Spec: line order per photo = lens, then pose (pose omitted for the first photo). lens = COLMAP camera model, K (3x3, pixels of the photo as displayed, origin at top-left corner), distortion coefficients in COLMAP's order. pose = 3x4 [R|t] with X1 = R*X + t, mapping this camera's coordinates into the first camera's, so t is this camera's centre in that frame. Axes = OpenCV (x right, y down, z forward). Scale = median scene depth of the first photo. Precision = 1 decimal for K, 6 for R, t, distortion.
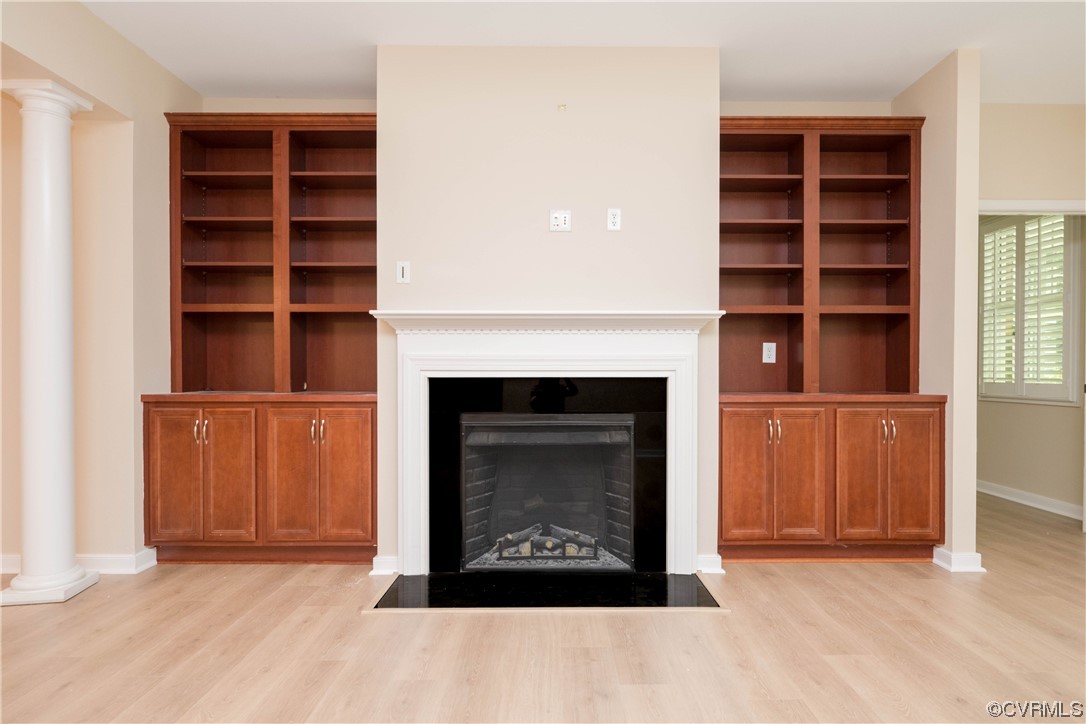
lens RADIAL K [[604.7, 0, 539.8], [0, 604.7, 376.6], [0, 0, 1]] dist [-0.001737, -0.000673]
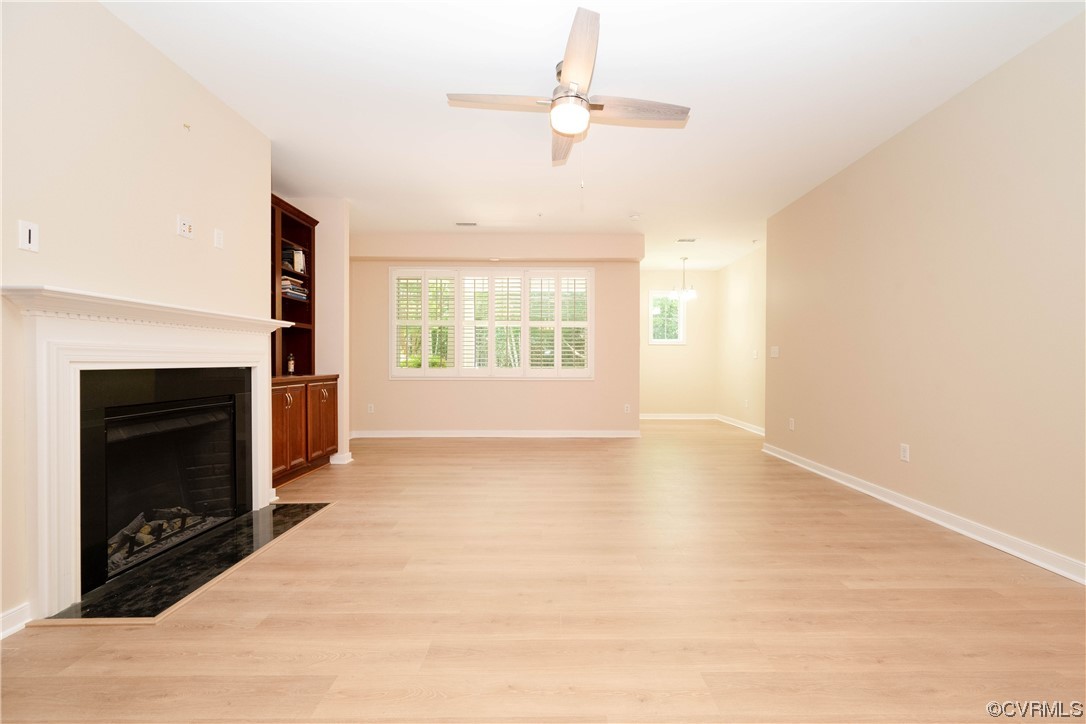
lens RADIAL K [[432.9, 0, 601.5], [0, 432.9, 363.8], [0, 0, 1]] dist [-0.000207, -0.000026]
pose [[-0.086724, -0.005210, 0.996219, -0.820921], [0.008740, 0.999944, 0.005990, -0.004453], [-0.996194, 0.009226, -0.086673, 0.301494]]
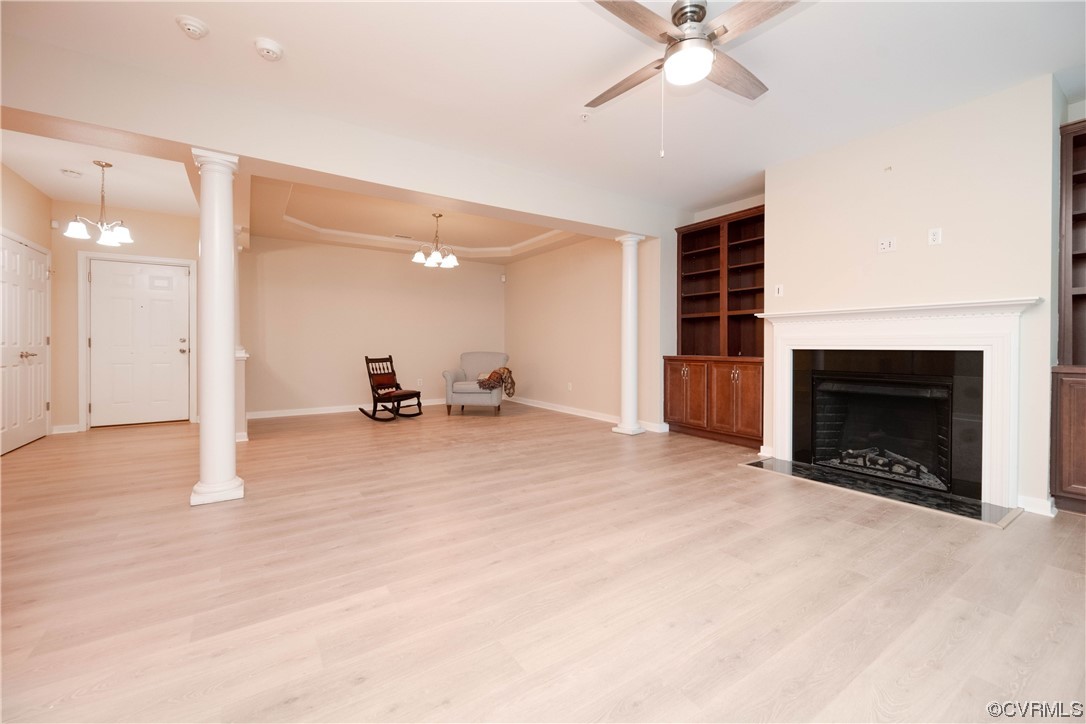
lens RADIAL K [[439.2, 0, 550.0], [0, 439.2, 340.6], [0, 0, 1]] dist [-0.000399, -0.000073]
pose [[0.572833, -0.009066, -0.819622, 0.447620], [-0.008277, 0.999824, -0.016844, 0.003648], [0.819630, 0.016433, 0.572657, -0.299398]]
